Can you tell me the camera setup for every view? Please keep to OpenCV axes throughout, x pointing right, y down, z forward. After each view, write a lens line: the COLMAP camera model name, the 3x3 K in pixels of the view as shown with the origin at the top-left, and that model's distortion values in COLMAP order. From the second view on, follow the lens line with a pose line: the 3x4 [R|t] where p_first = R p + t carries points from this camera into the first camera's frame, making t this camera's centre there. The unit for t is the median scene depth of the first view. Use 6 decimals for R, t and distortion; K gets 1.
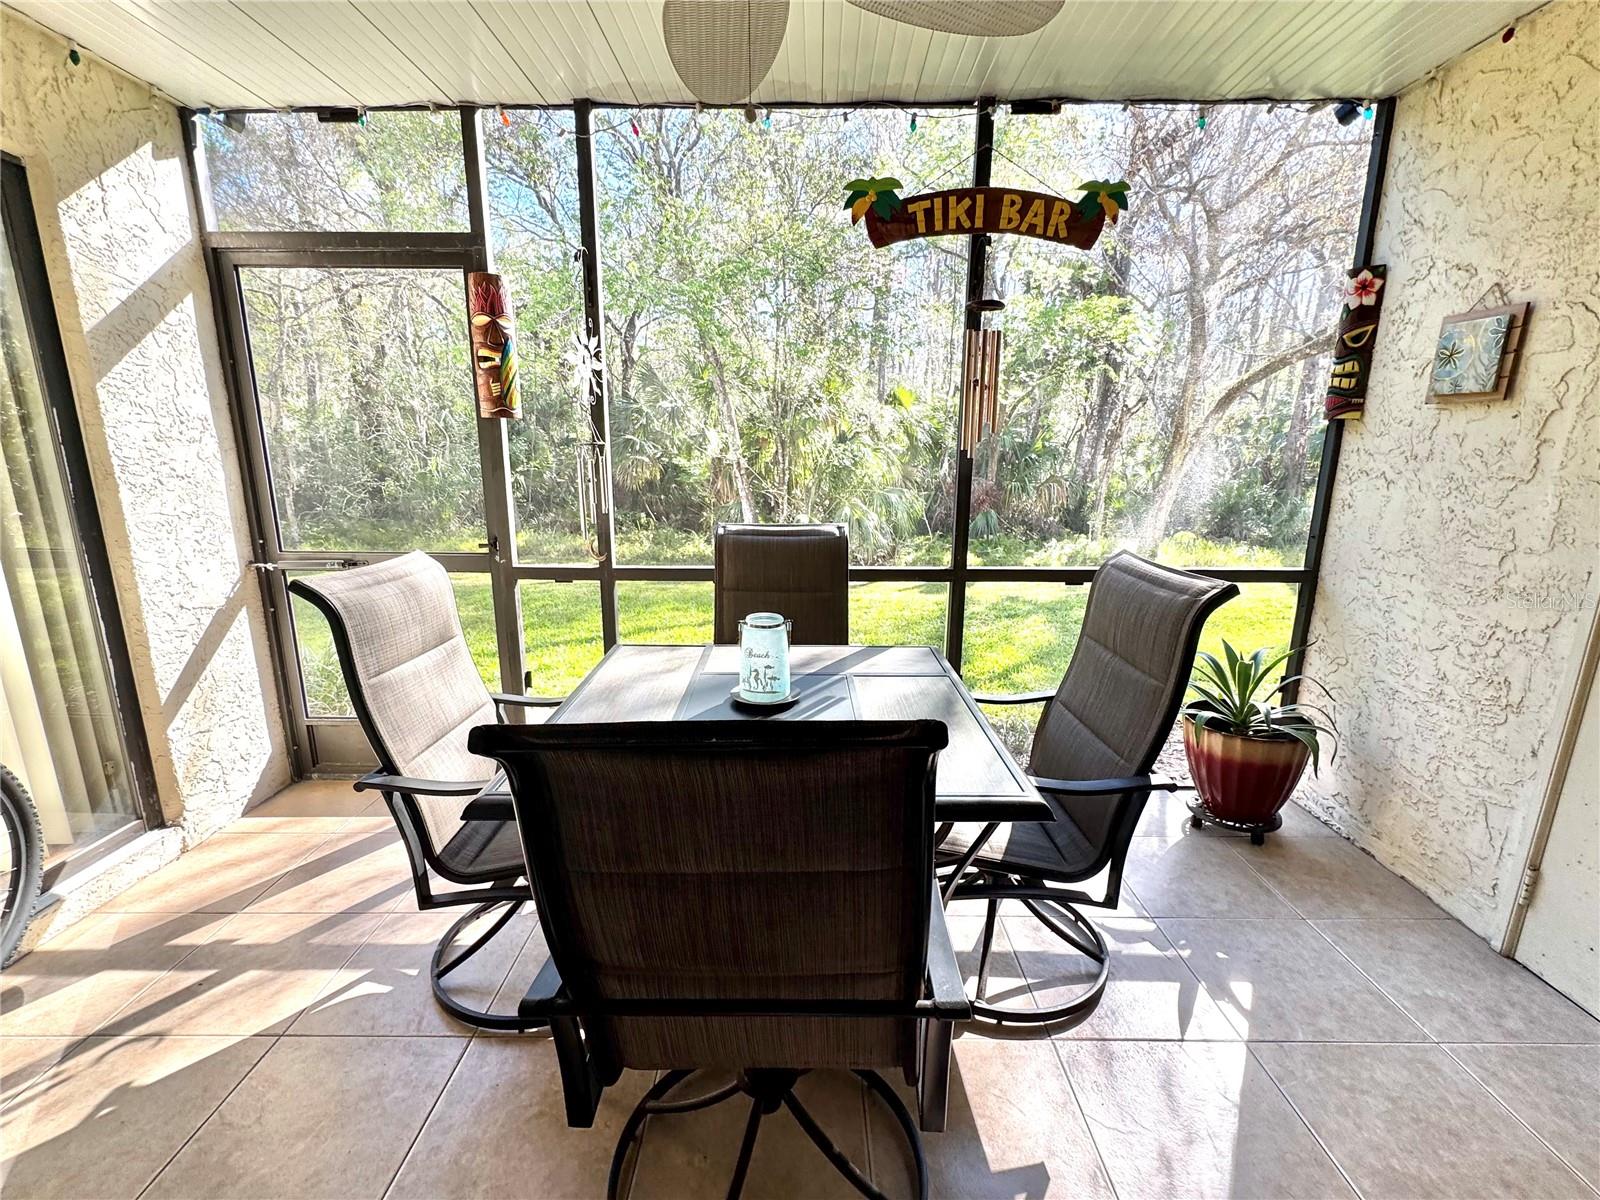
lens RADIAL K [[712.1, 0, 806.0], [0, 712.1, 604.6], [0, 0, 1]] dist [-0.000955, -0.000152]
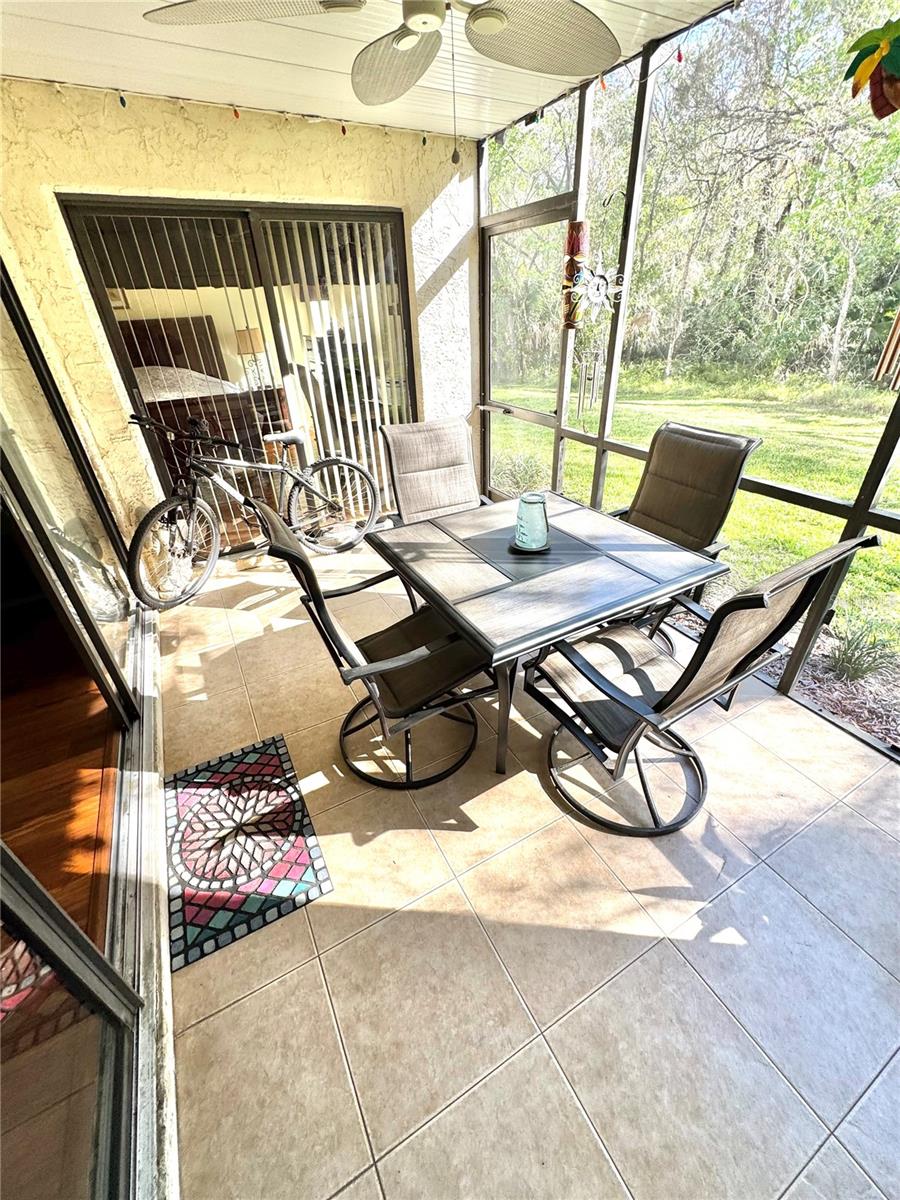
lens RADIAL K [[484.0, 0, 450.0], [0, 484.0, 600.0], [0, 0, 1]] dist [0.000335, 0.000548]
pose [[0.482140, 0.438533, -0.758439, 0.569050], [-0.157254, 0.894964, 0.417505, -0.144187], [0.861865, -0.082028, 0.500459, 0.207358]]
